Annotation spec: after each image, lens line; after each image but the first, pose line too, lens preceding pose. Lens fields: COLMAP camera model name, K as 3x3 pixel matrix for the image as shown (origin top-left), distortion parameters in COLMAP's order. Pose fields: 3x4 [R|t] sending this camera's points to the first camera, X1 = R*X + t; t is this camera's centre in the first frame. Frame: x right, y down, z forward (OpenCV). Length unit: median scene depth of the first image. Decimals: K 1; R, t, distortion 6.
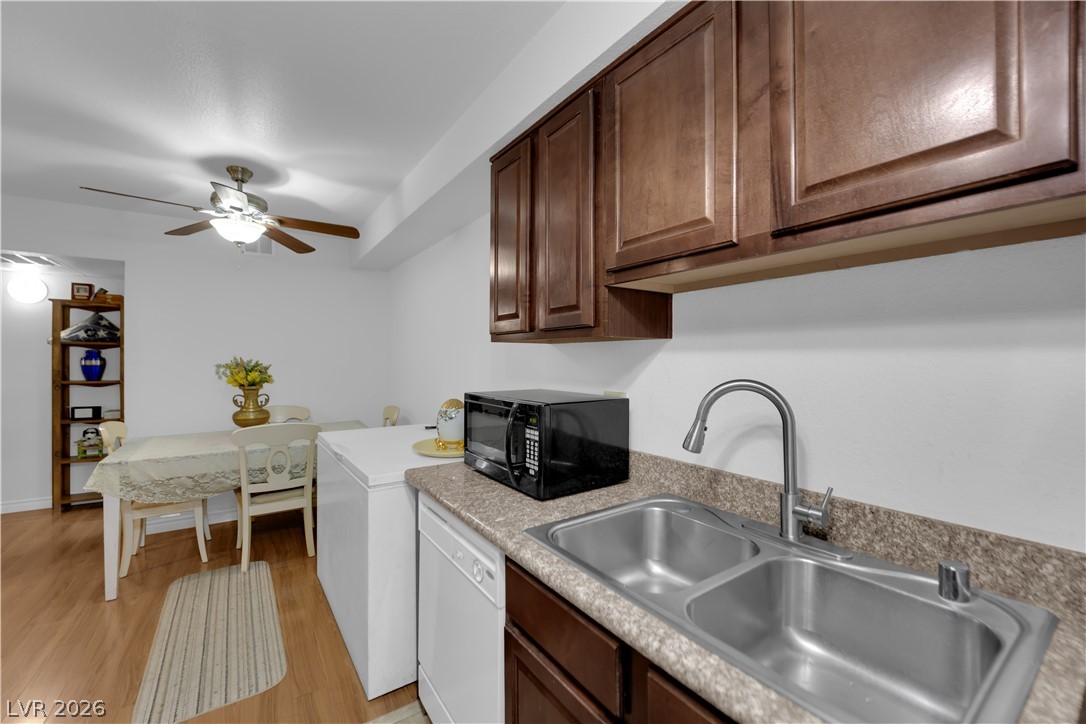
lens RADIAL K [[436.7, 0, 543.0], [0, 436.7, 362.0], [0, 0, 1]] dist [-0.009474, -0.004470]
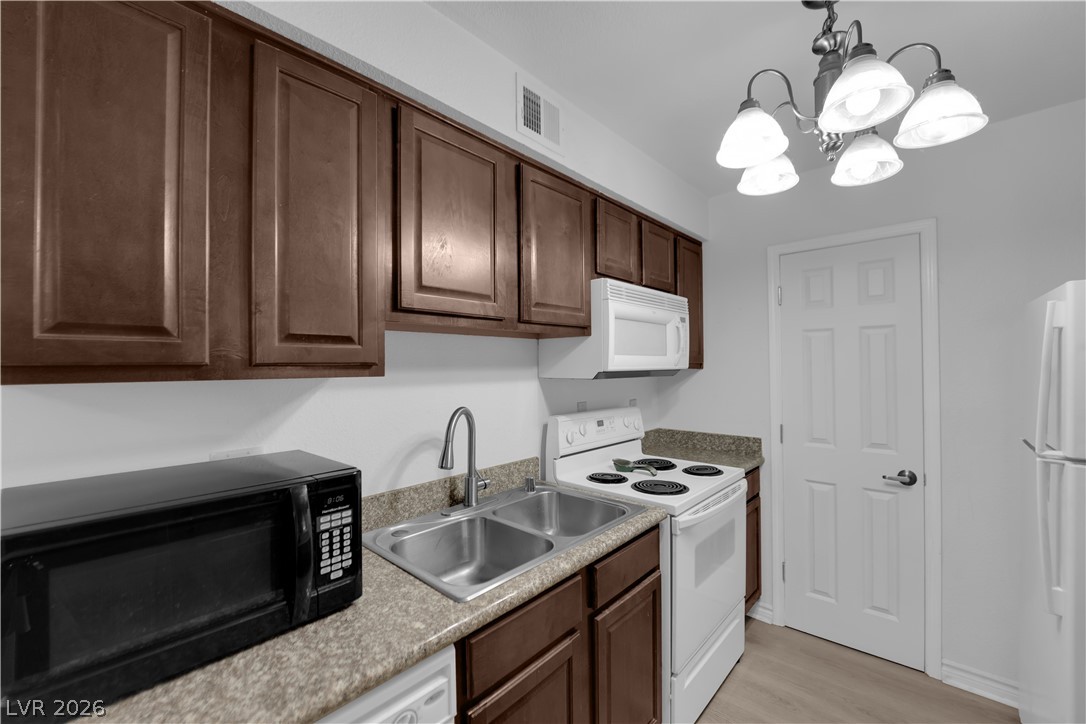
lens RADIAL K [[436.7, 0, 543.0], [0, 436.7, 362.0], [0, 0, 1]] dist [-0.009474, -0.004470]
pose [[-0.225789, 0.006447, 0.974155, -0.342314], [0.015878, 0.999870, -0.002937, -0.033833], [-0.974047, 0.014804, -0.225862, 0.370977]]
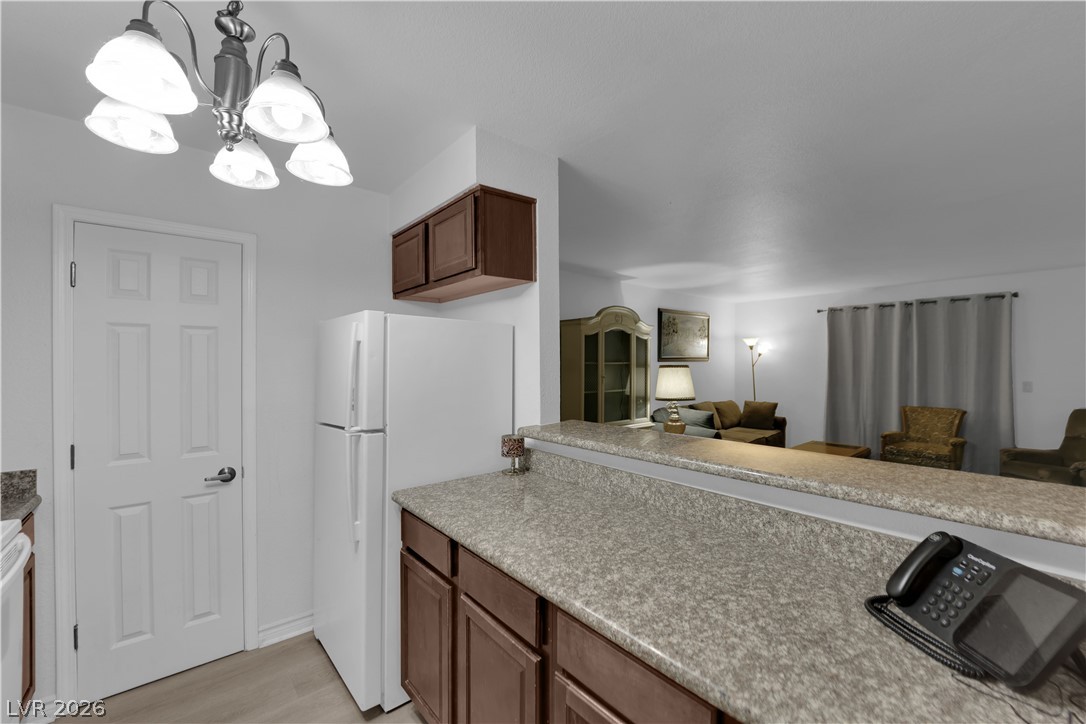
lens RADIAL K [[436.7, 0, 543.0], [0, 436.7, 362.0], [0, 0, 1]] dist [-0.009474, -0.004470]
pose [[-0.995058, -0.003263, -0.099242, -0.254781], [-0.003789, 0.999980, 0.005118, -0.035030], [0.099223, 0.005469, -0.995050, 0.419645]]
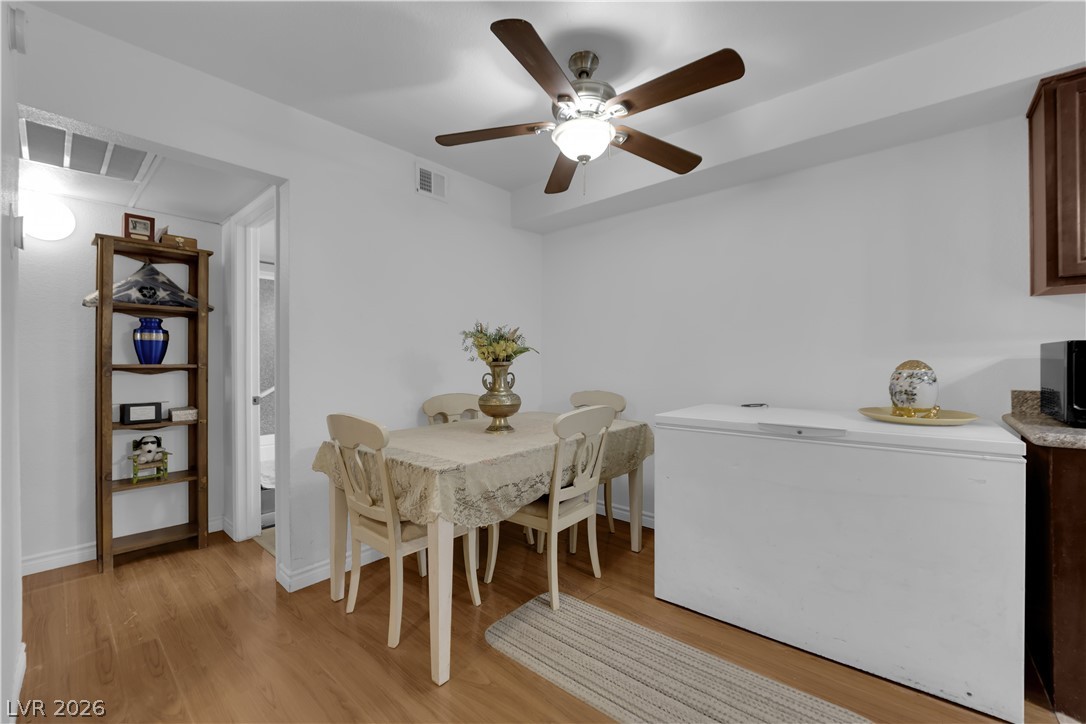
lens RADIAL K [[436.7, 0, 543.0], [0, 436.7, 362.0], [0, 0, 1]] dist [-0.009474, -0.004470]
pose [[0.968542, -0.006224, 0.248774, -0.793889], [0.008170, 0.999944, -0.006792, 0.062661], [-0.248717, 0.008611, 0.968538, 0.256898]]
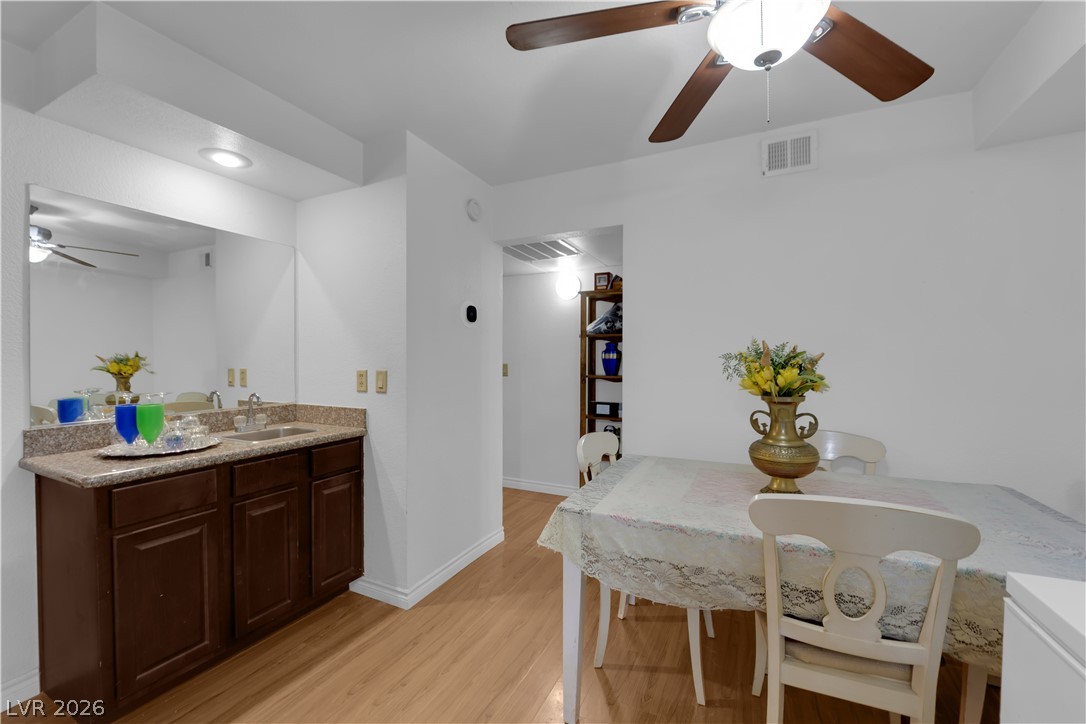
lens RADIAL K [[436.7, 0, 543.0], [0, 436.7, 362.0], [0, 0, 1]] dist [-0.009474, -0.004470]
pose [[0.496066, 0.004972, -0.868270, -0.368411], [-0.004263, 0.999985, 0.003291, 0.015052], [0.868274, 0.002069, 0.496080, 0.501735]]
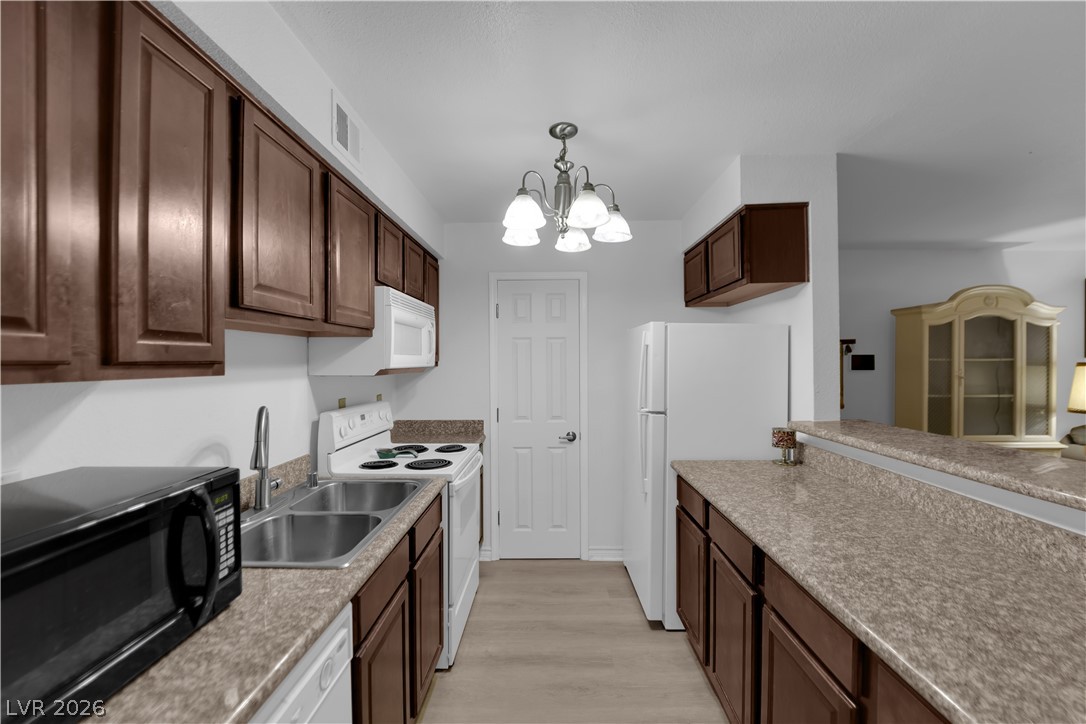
lens RADIAL K [[436.7, 0, 543.0], [0, 436.7, 362.0], [0, 0, 1]] dist [-0.009474, -0.004470]
pose [[-0.812698, -0.002188, 0.582681, -0.370481], [0.005655, 0.999916, 0.011642, -0.038565], [-0.582658, 0.012757, -0.812617, 0.559602]]
